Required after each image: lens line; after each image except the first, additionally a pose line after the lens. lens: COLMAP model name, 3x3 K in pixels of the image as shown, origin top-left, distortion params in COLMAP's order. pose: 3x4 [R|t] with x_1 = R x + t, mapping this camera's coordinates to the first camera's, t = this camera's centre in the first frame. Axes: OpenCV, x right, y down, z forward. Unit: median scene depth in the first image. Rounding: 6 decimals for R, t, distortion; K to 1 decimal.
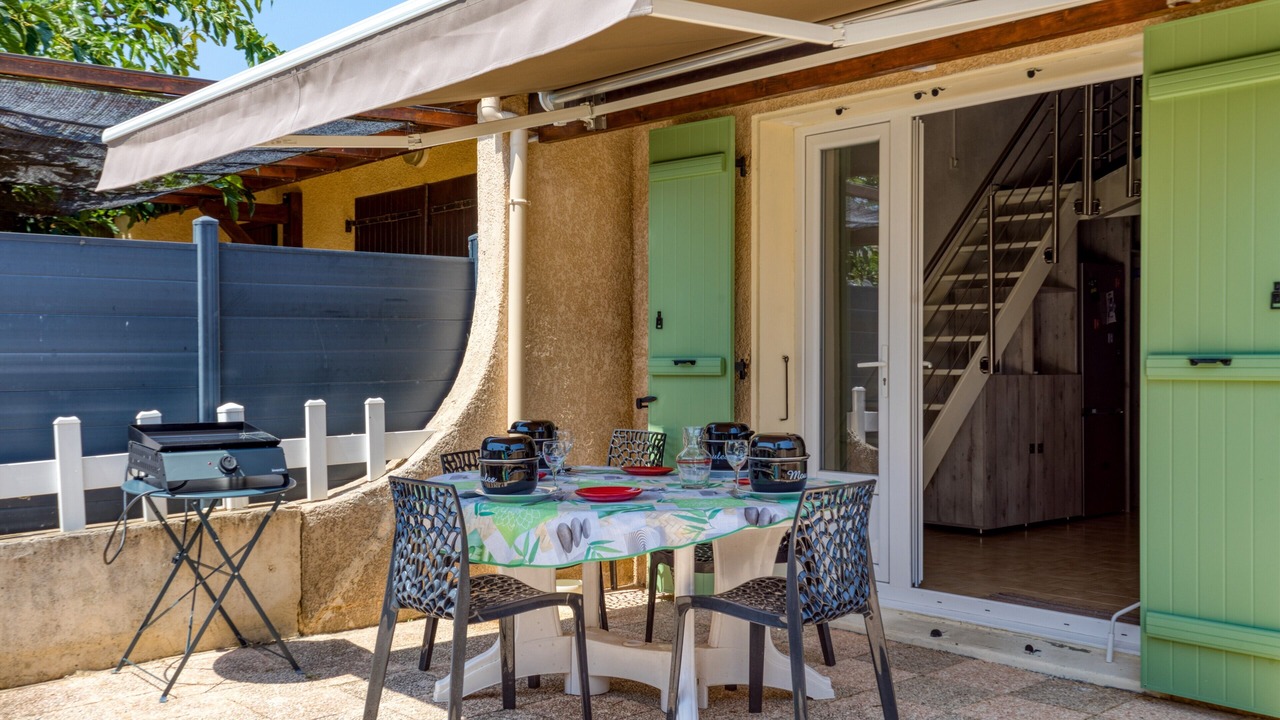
lens RADIAL K [[1234.4, 0, 640.0], [0, 1234.4, 360.0], [0, 0, 1]] dist [0.029396, 0.005300]
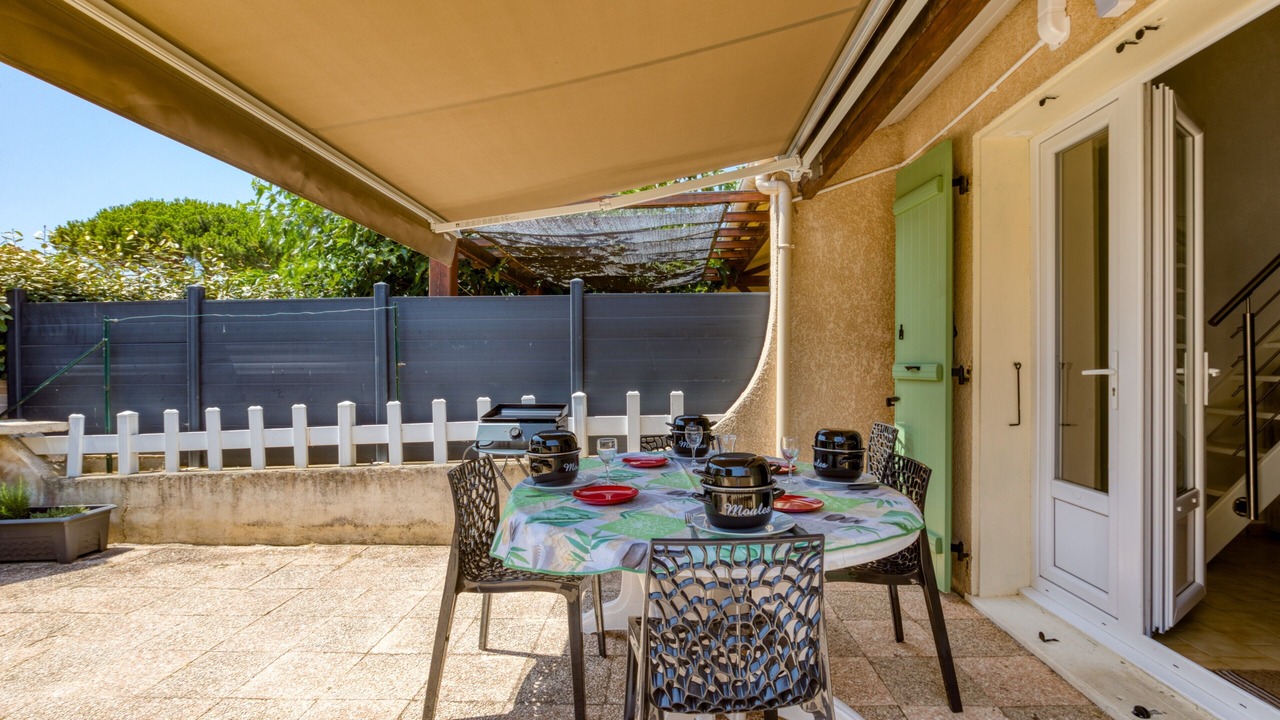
lens RADIAL K [[589.2, 0, 640.0], [0, 589.2, 360.0], [0, 0, 1]] dist [-0.019833, 0.000295]
pose [[0.726162, -0.003423, -0.687515, 0.258893], [-0.001536, 0.999977, -0.006601, -0.002038], [0.687522, 0.005849, 0.726140, 0.505014]]
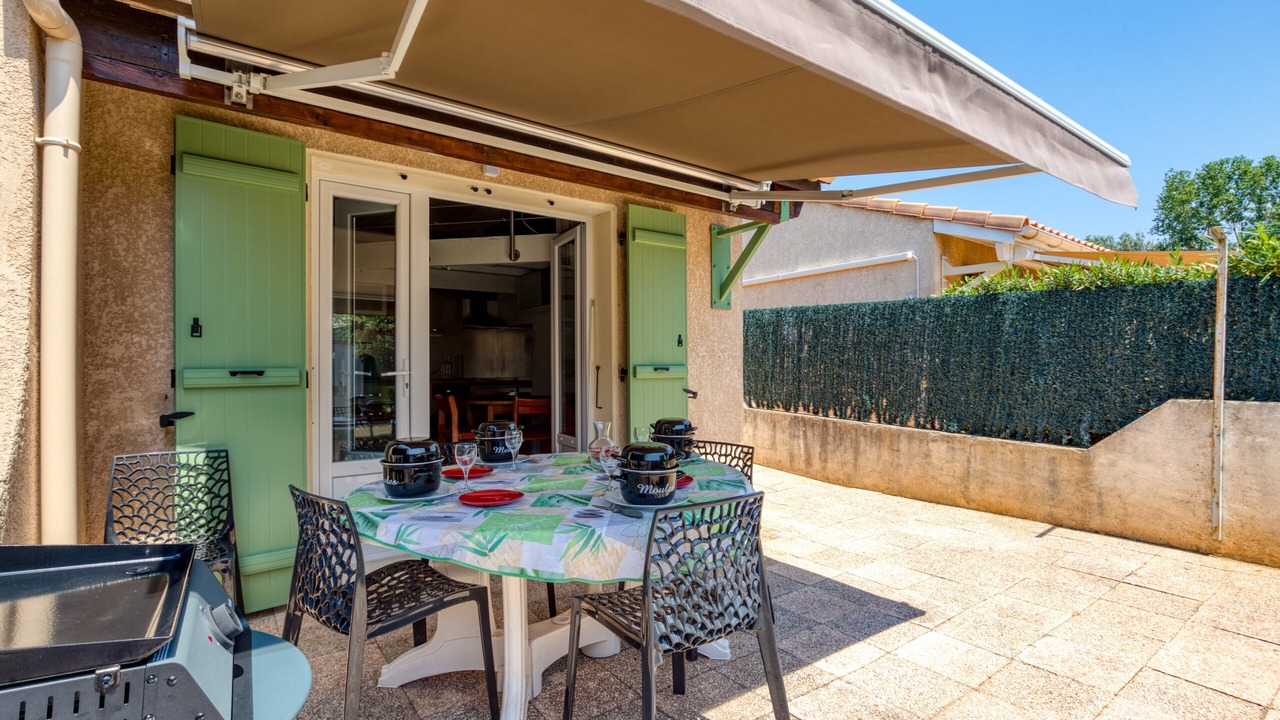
lens RADIAL K [[589.2, 0, 640.0], [0, 589.2, 360.0], [0, 0, 1]] dist [-0.019833, 0.000295]
pose [[0.084282, 0.015429, 0.996323, -0.451900], [0.007612, 0.999841, -0.016128, 0.001389], [-0.996413, 0.008944, 0.084151, 0.747038]]
